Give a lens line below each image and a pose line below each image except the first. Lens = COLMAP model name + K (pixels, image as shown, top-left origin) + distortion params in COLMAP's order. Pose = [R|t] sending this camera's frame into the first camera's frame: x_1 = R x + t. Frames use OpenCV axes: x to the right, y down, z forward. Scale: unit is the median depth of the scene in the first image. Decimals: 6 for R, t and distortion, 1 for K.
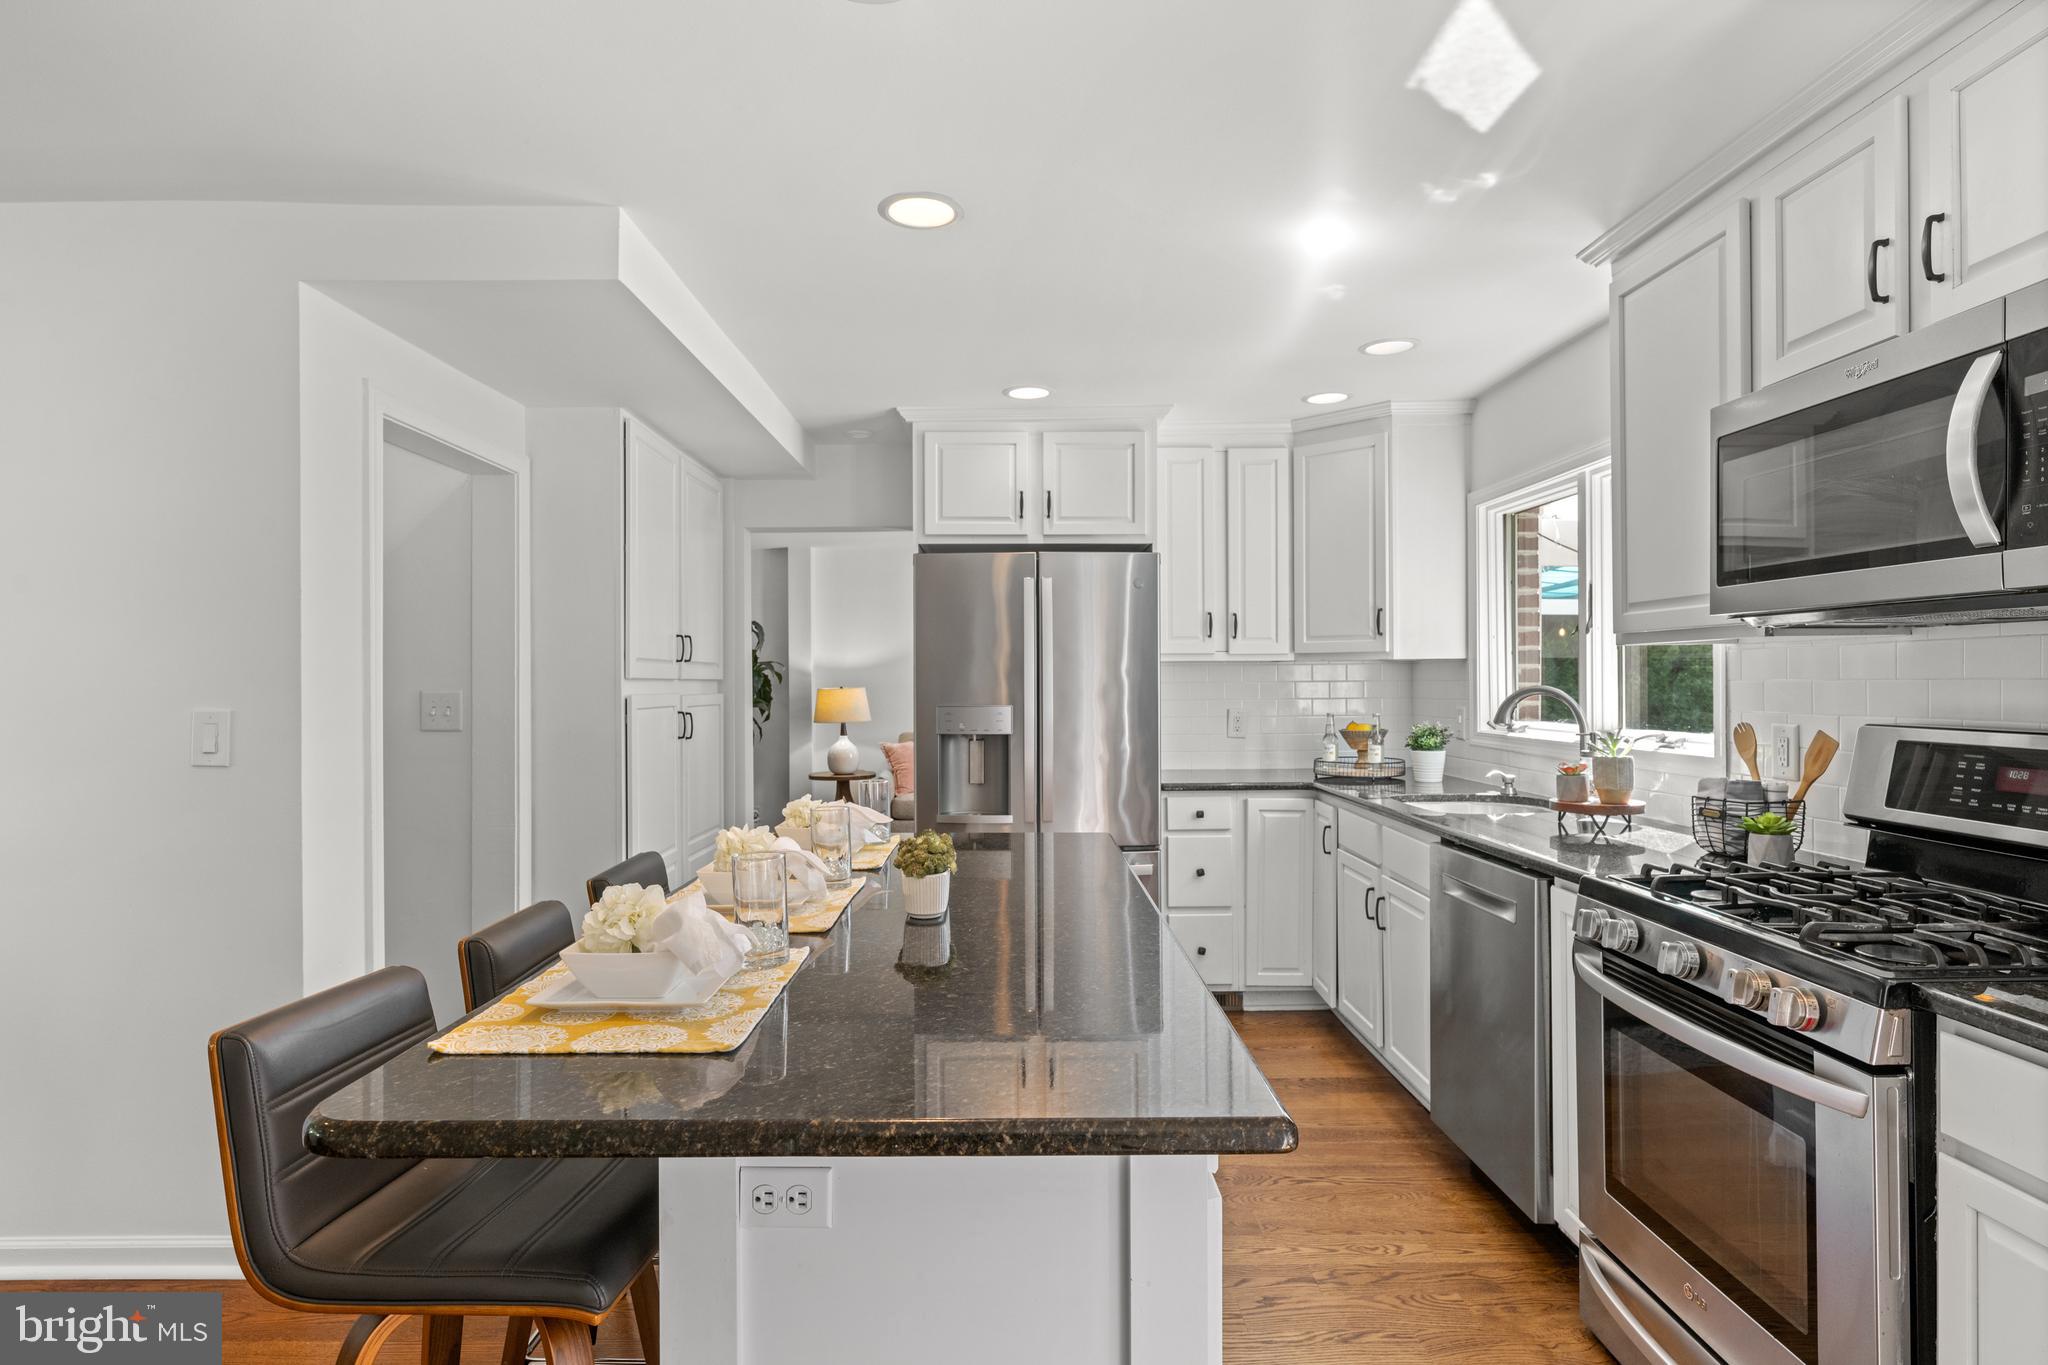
lens RADIAL K [[1084.1, 0, 1020.1], [0, 1084.1, 678.9], [0, 0, 1]] dist [-0.001552, 0.000964]
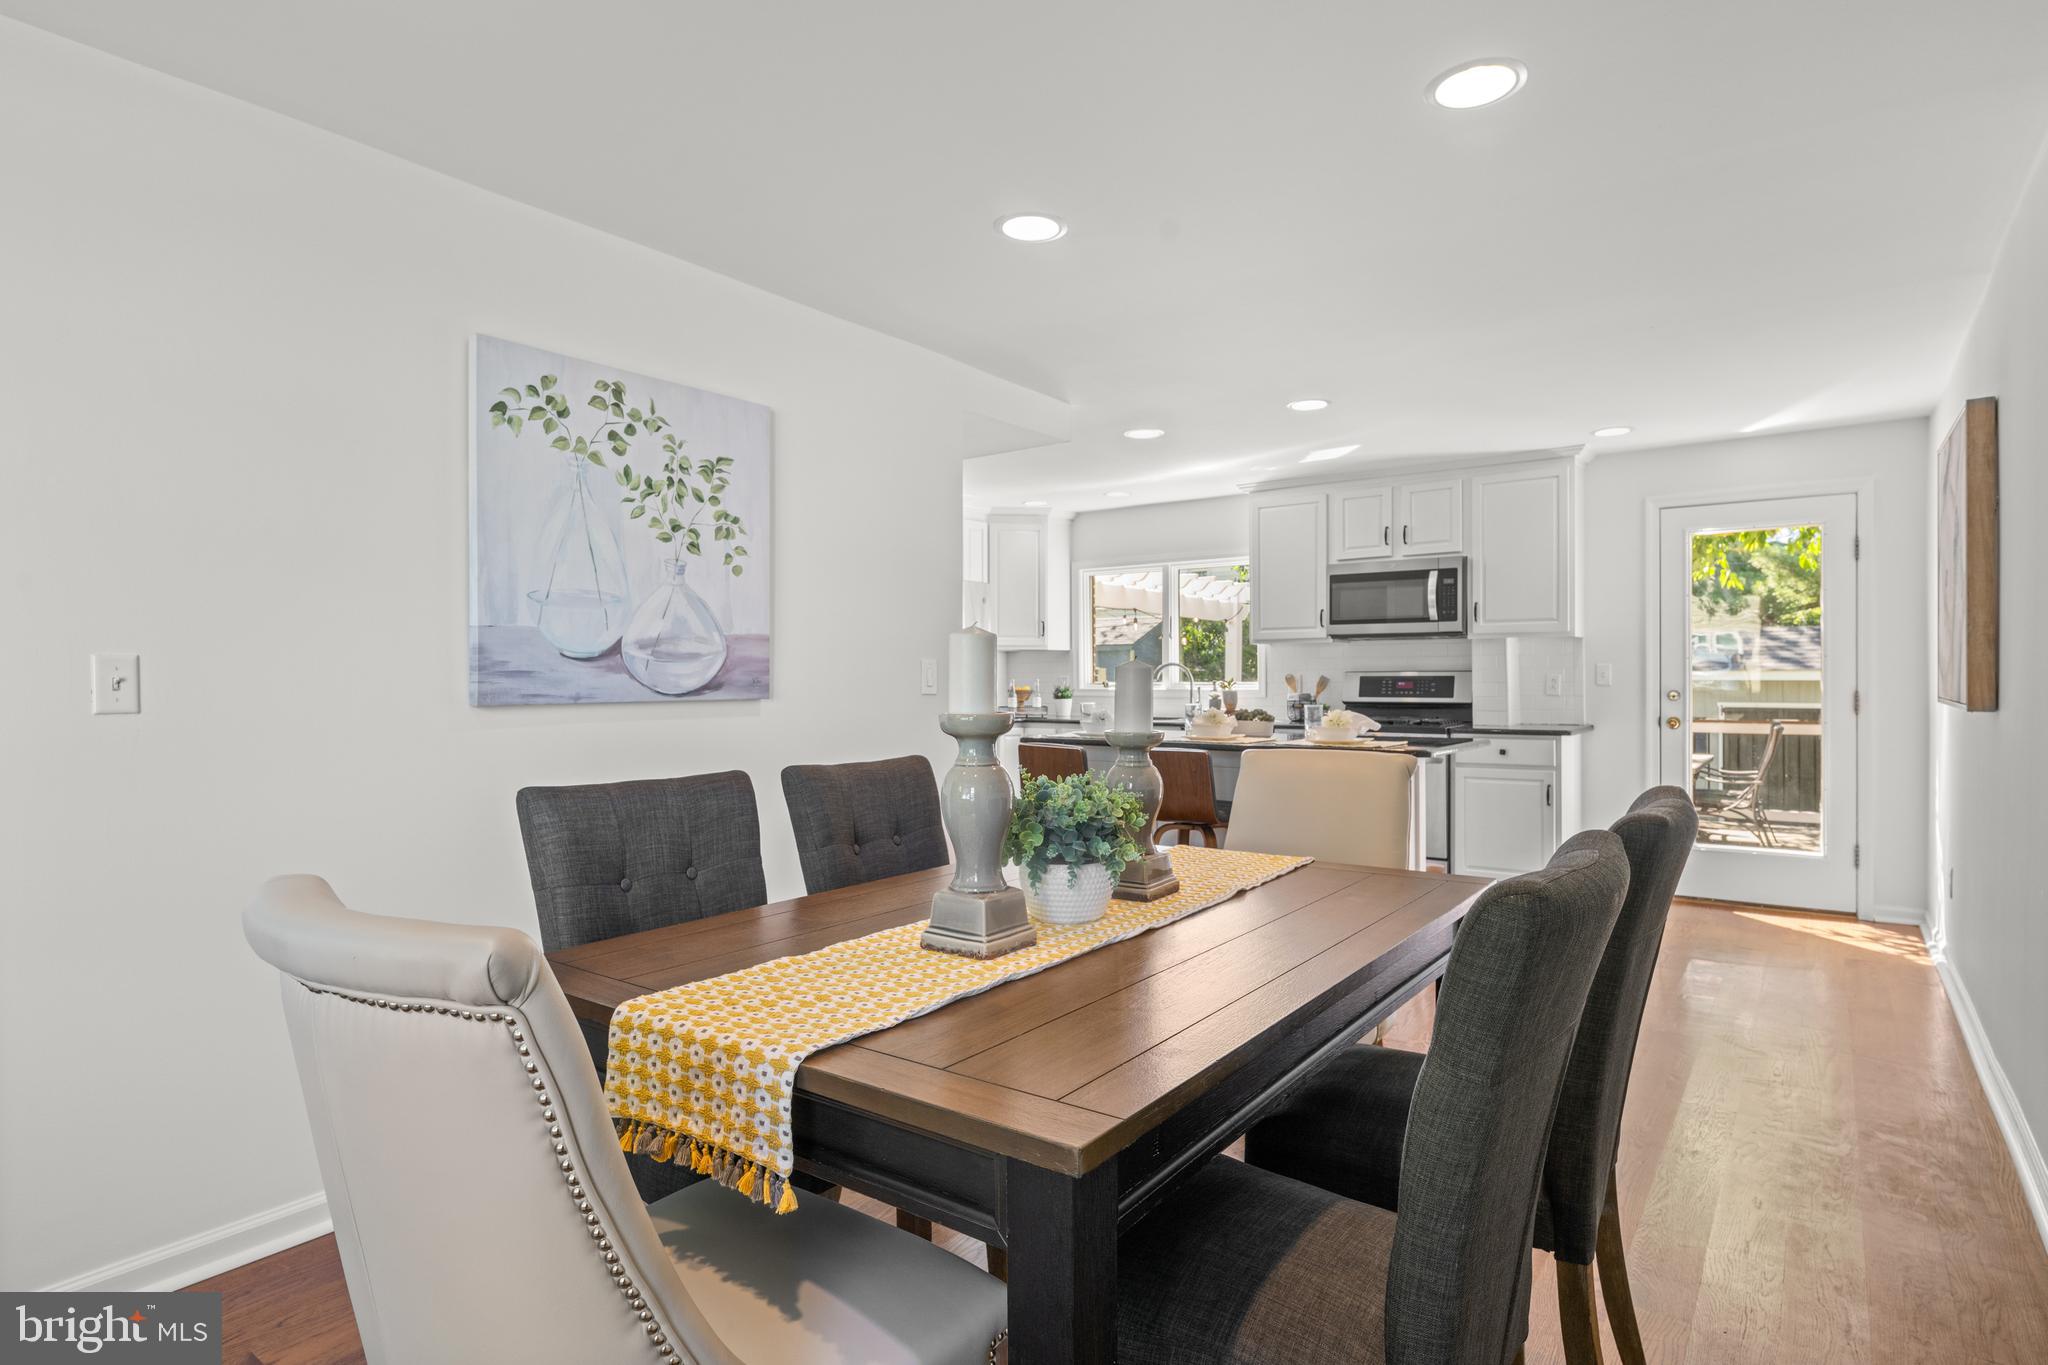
lens RADIAL K [[1084.1, 0, 1020.2], [0, 1084.1, 680.7], [0, 0, 1]] dist [-0.001552, 0.000964]
pose [[0.602011, 0.000163, 0.798488, -1.175361], [0.000850, 0.999999, -0.000845, 0.036471], [-0.798488, 0.001188, 0.602010, -0.058464]]
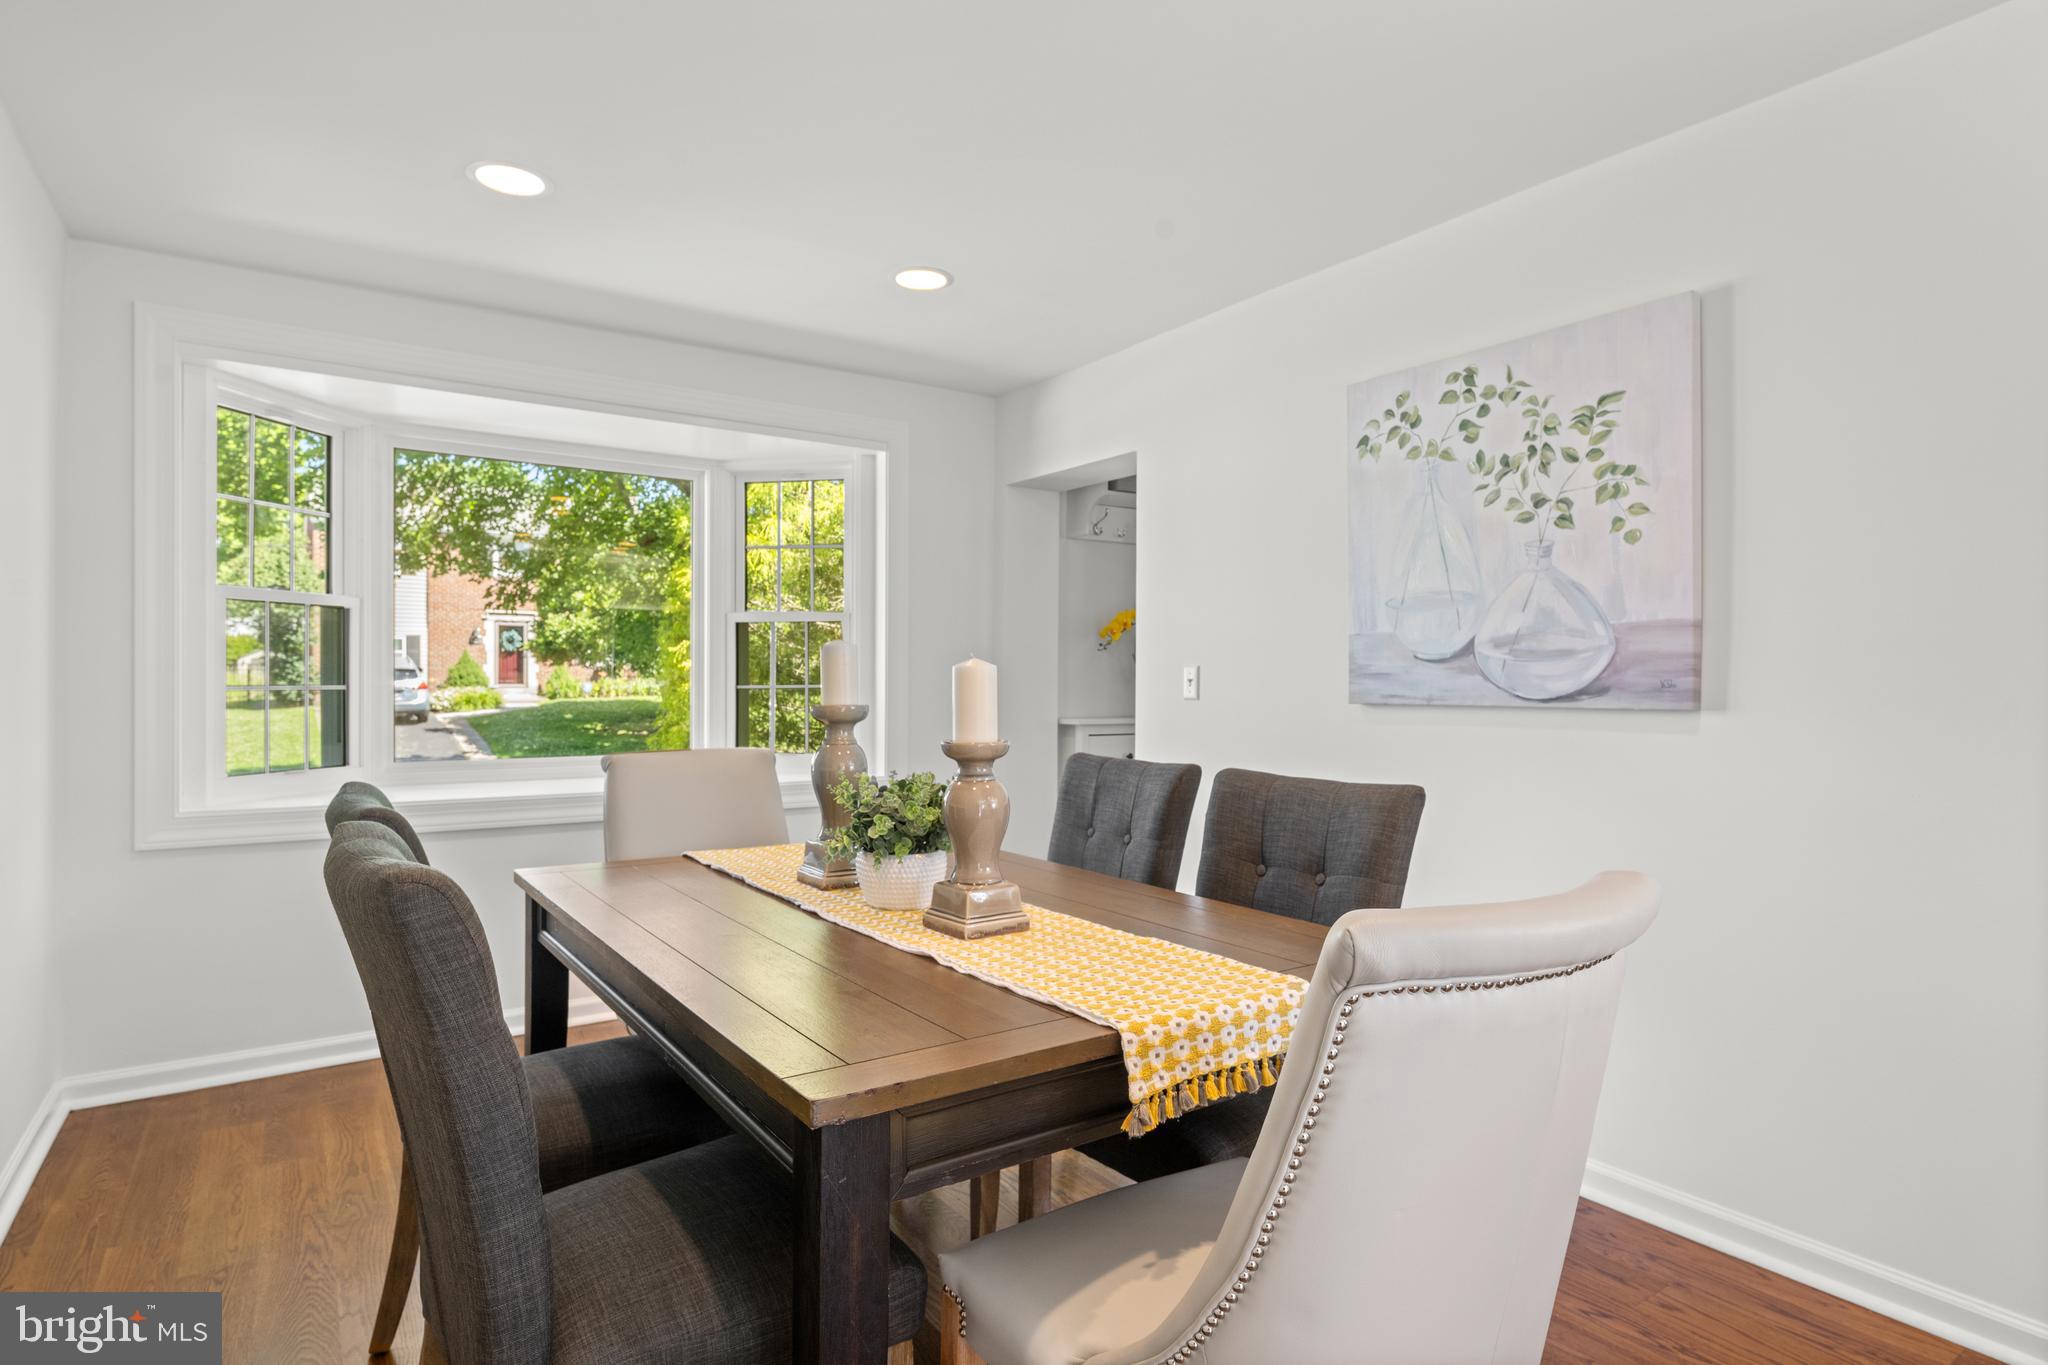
lens RADIAL K [[1084.1, 0, 1016.8], [0, 1084.1, 683.6], [0, 0, 1]] dist [-0.001552, 0.000964]
pose [[0.555813, 0.007880, -0.831270, -0.363033], [-0.004924, 0.999969, 0.006187, 0.033370], [0.831293, 0.000655, 0.555834, -0.024911]]
